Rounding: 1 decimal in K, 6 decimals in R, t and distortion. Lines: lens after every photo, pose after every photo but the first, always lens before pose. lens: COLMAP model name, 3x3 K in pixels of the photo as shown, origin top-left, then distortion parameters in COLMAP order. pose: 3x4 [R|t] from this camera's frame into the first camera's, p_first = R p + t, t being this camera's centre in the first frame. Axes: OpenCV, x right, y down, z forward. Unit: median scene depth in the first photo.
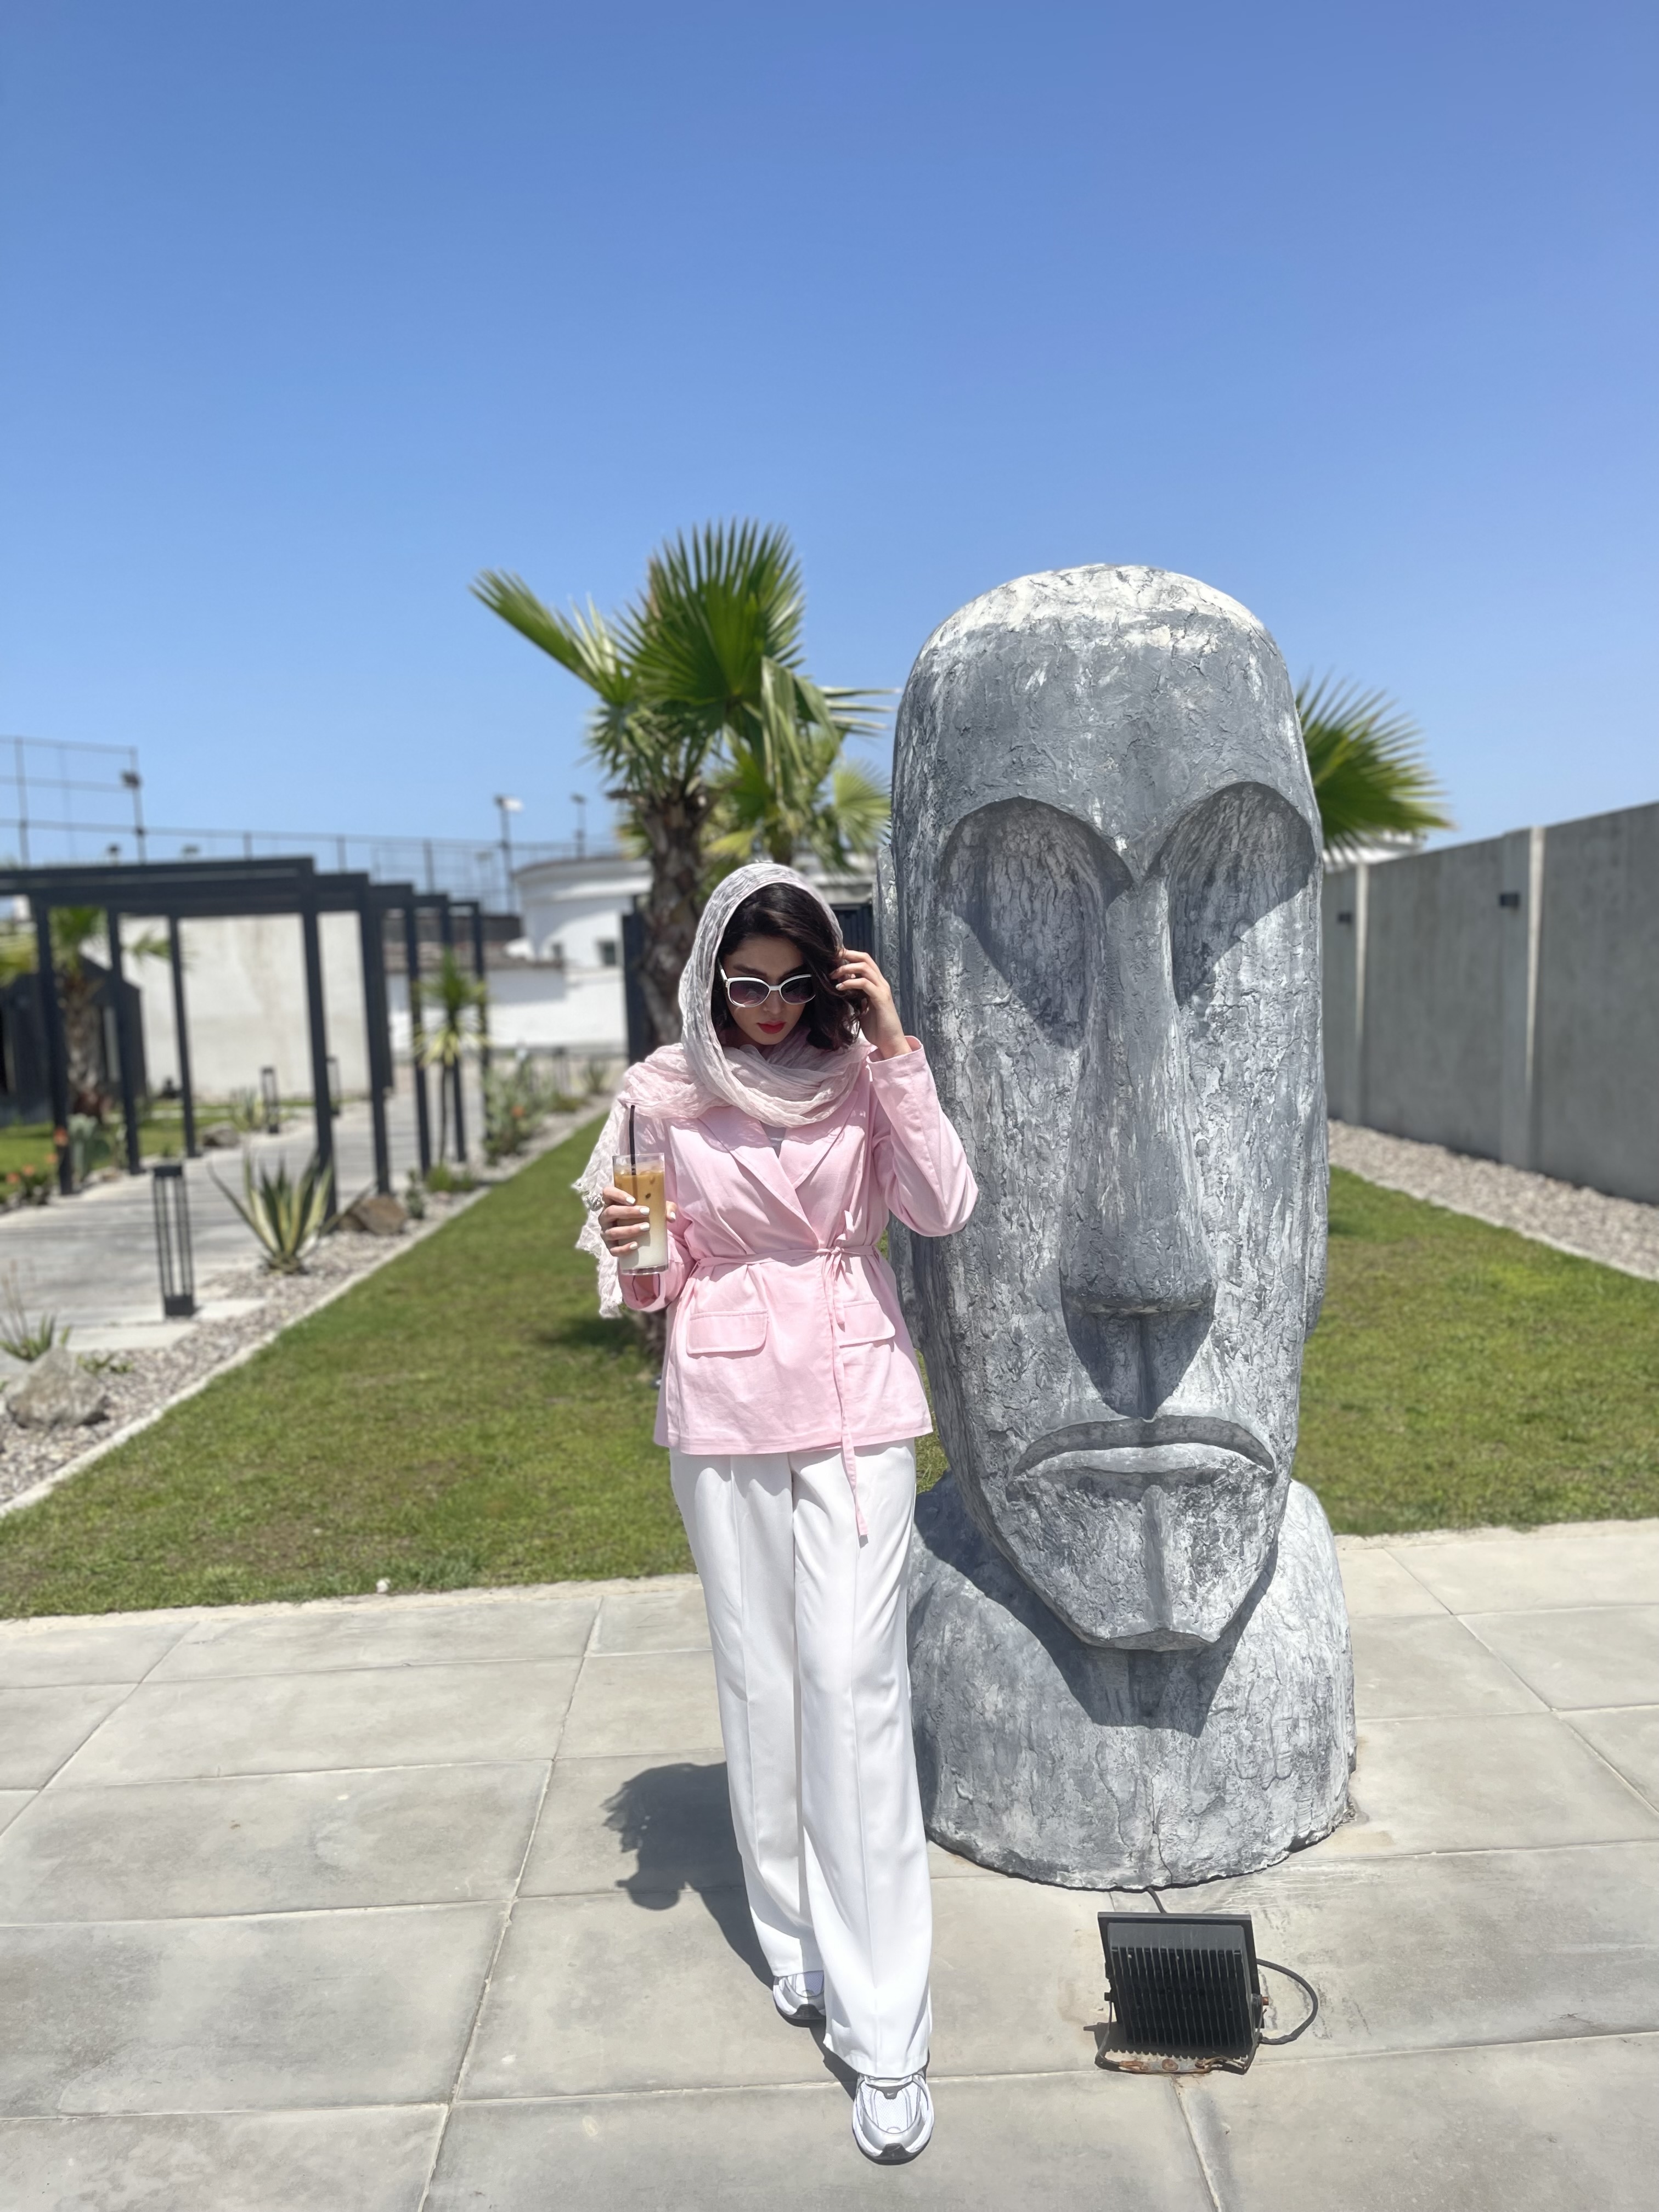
lens RADIAL K [[1674.4, 0, 829.5], [0, 1674.4, 1114.1], [0, 0, 1]] dist [0.036049, -0.003305]
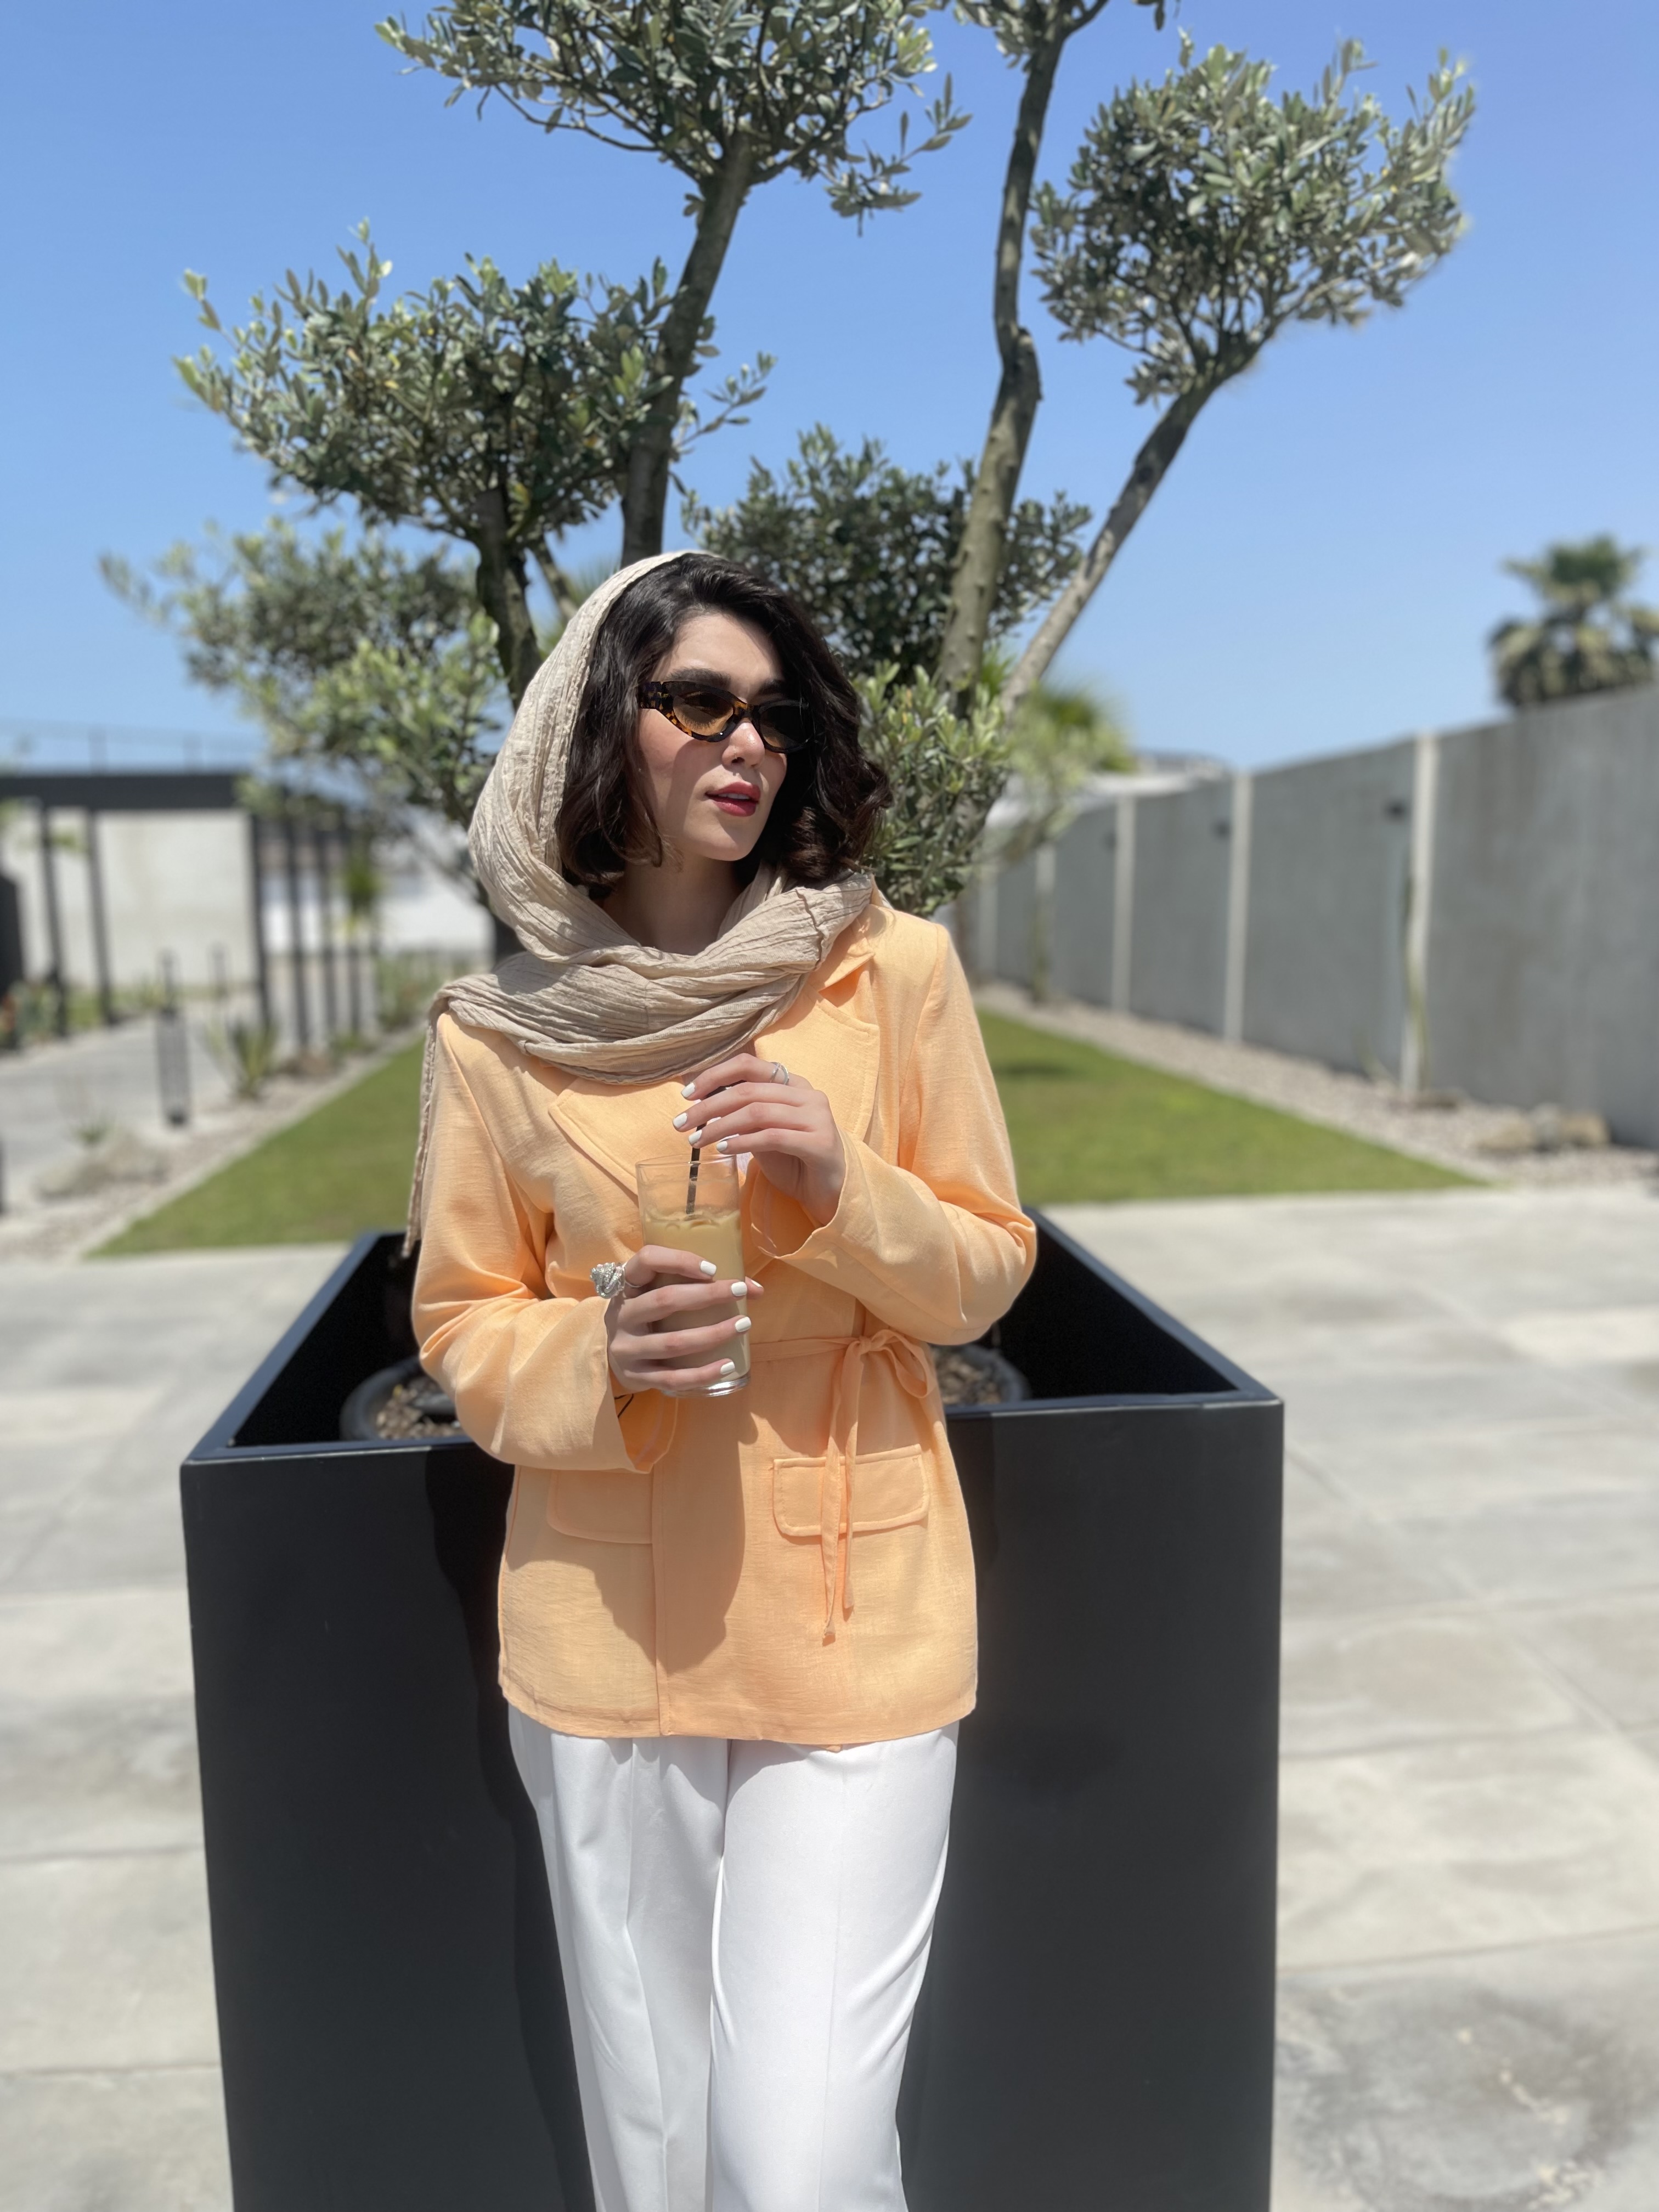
lens RADIAL K [[1662.1, 0, 829.6], [0, 1662.1, 1112.9], [0, 0, 1]] dist [0.062508, -0.095798]
pose [[0.995442, 0.009331, 0.094907, -0.028907], [-0.013961, 0.998738, 0.048243, 0.120045], [-0.094337, -0.049348, 0.994317, -0.984588]]
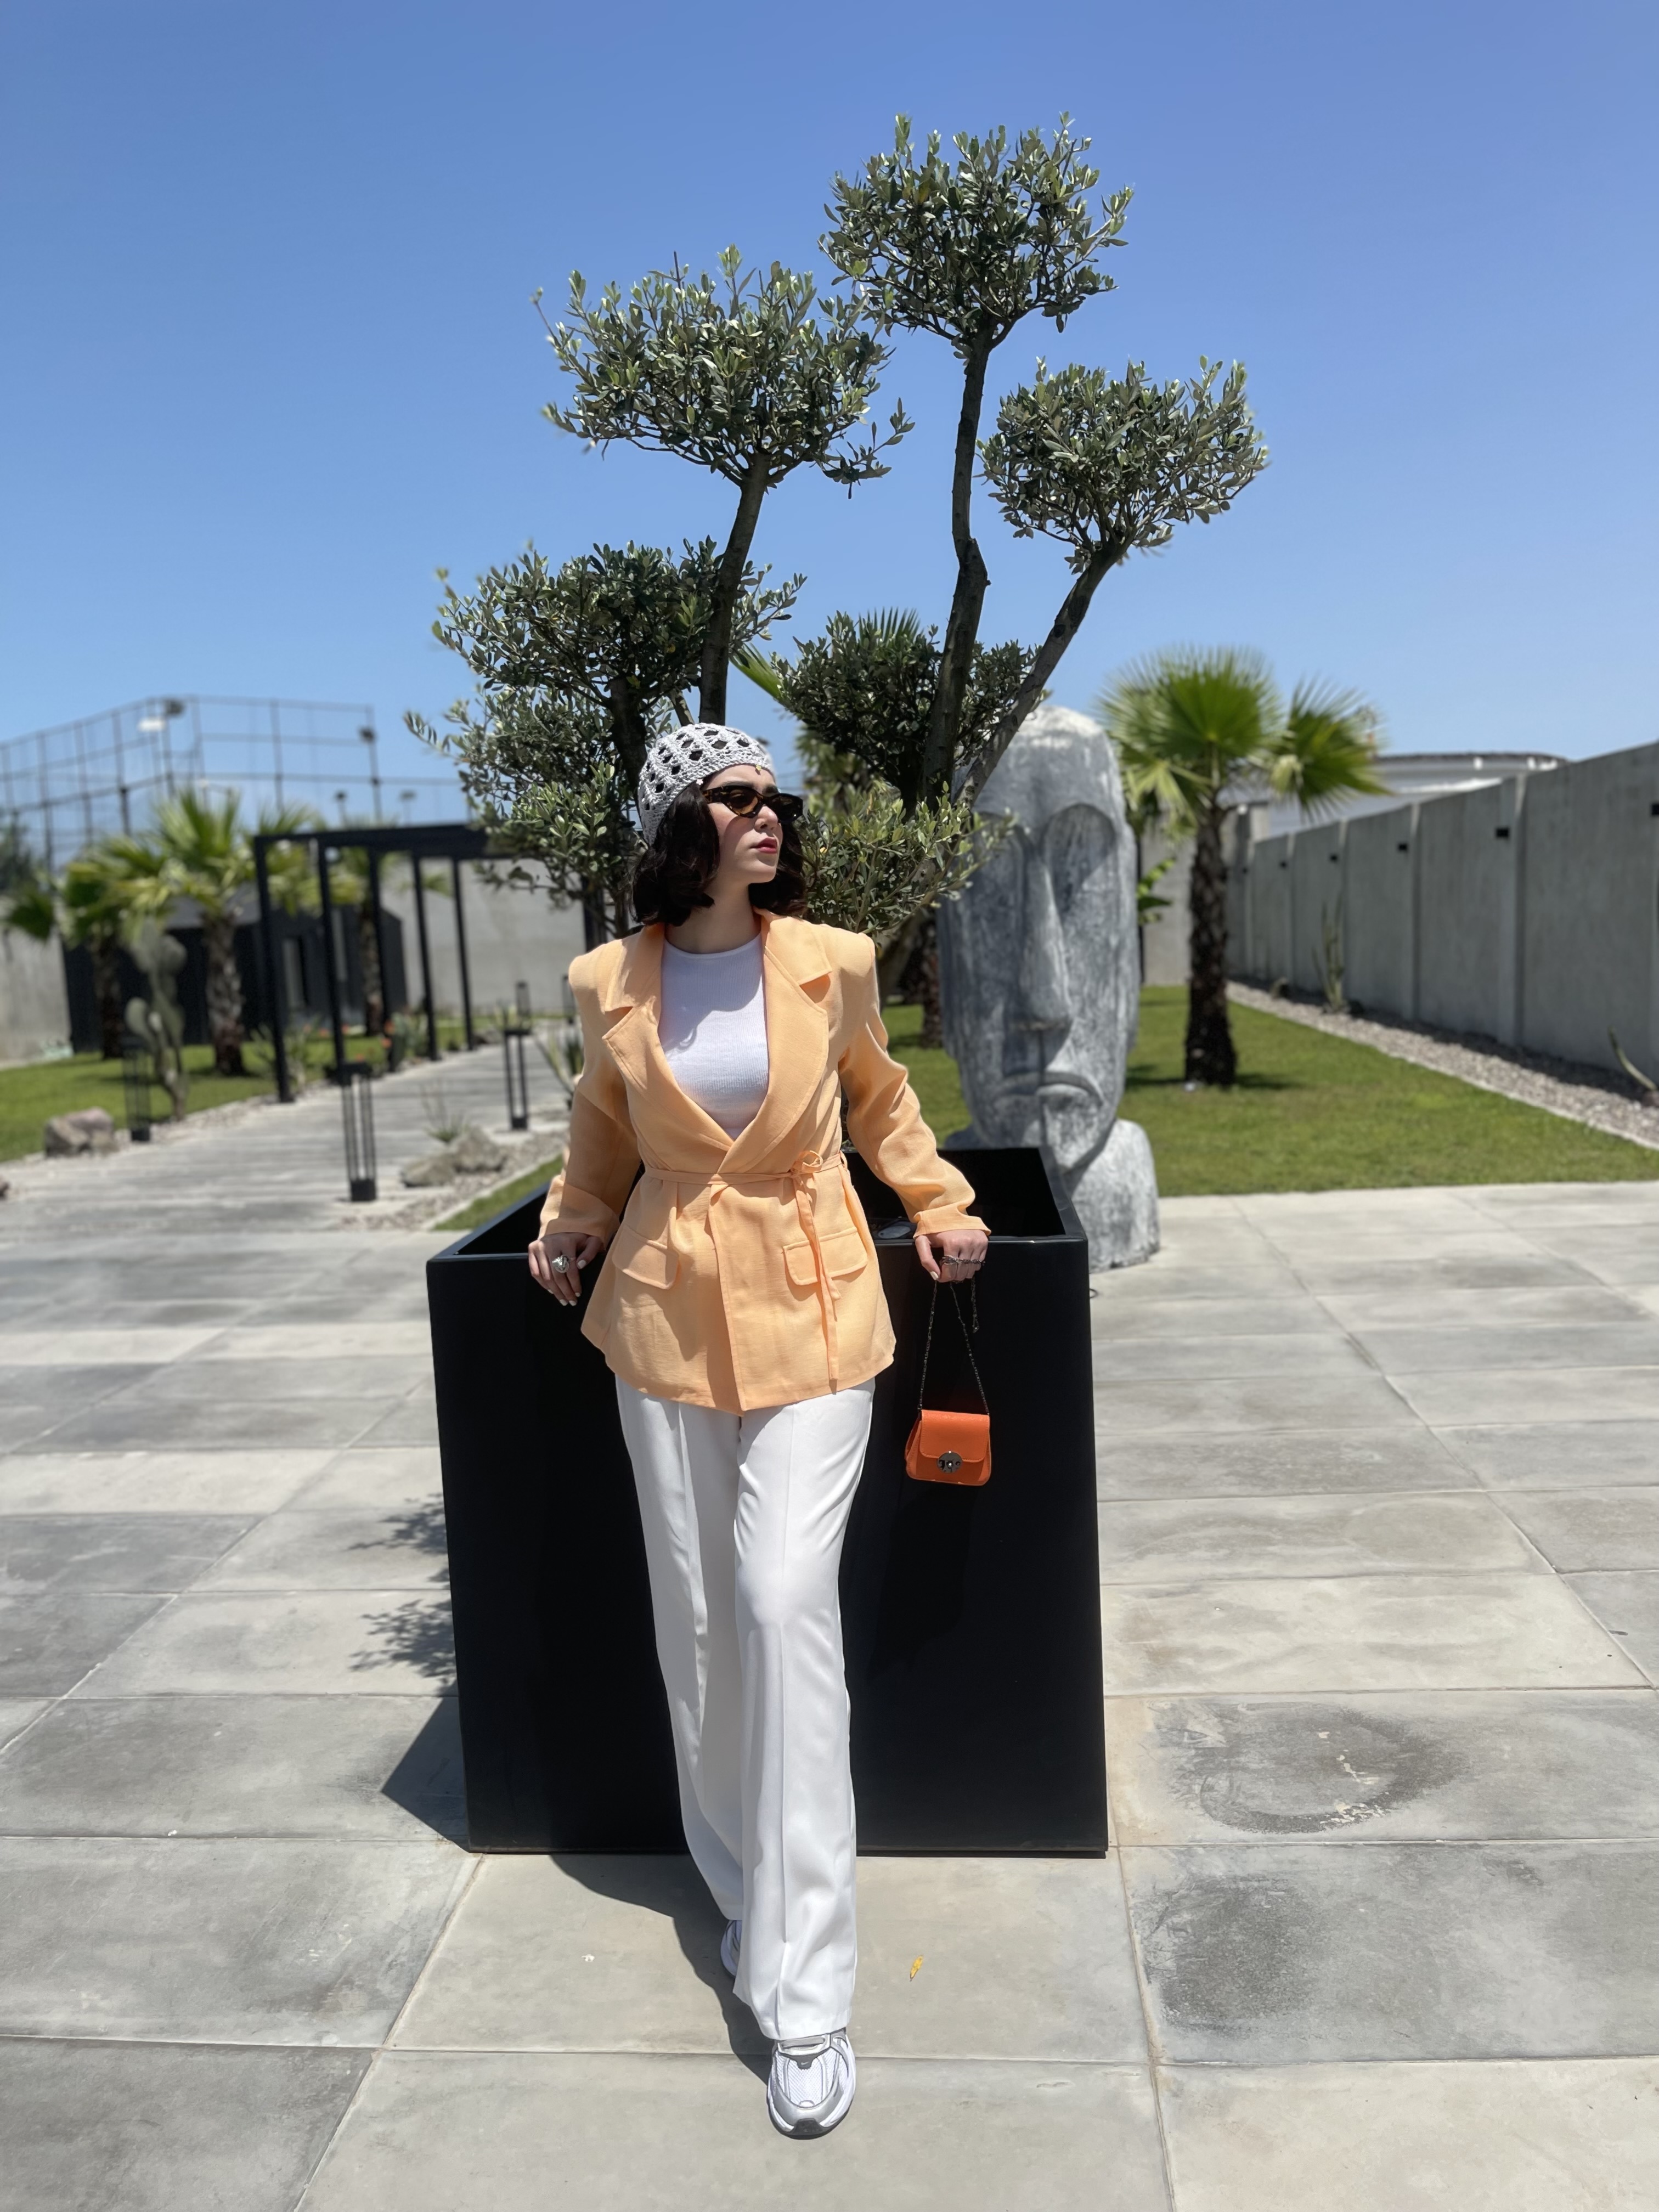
lens RADIAL K [[1662.1, 0, 829.6], [0, 1662.1, 1112.9], [0, 0, 1]] dist [0.062508, -0.095798]
pose [[0.994392, 0.003630, -0.105694, 0.136069], [0.000548, 0.999221, 0.039470, 0.140641], [0.105755, -0.039307, 0.993615, -1.334104]]
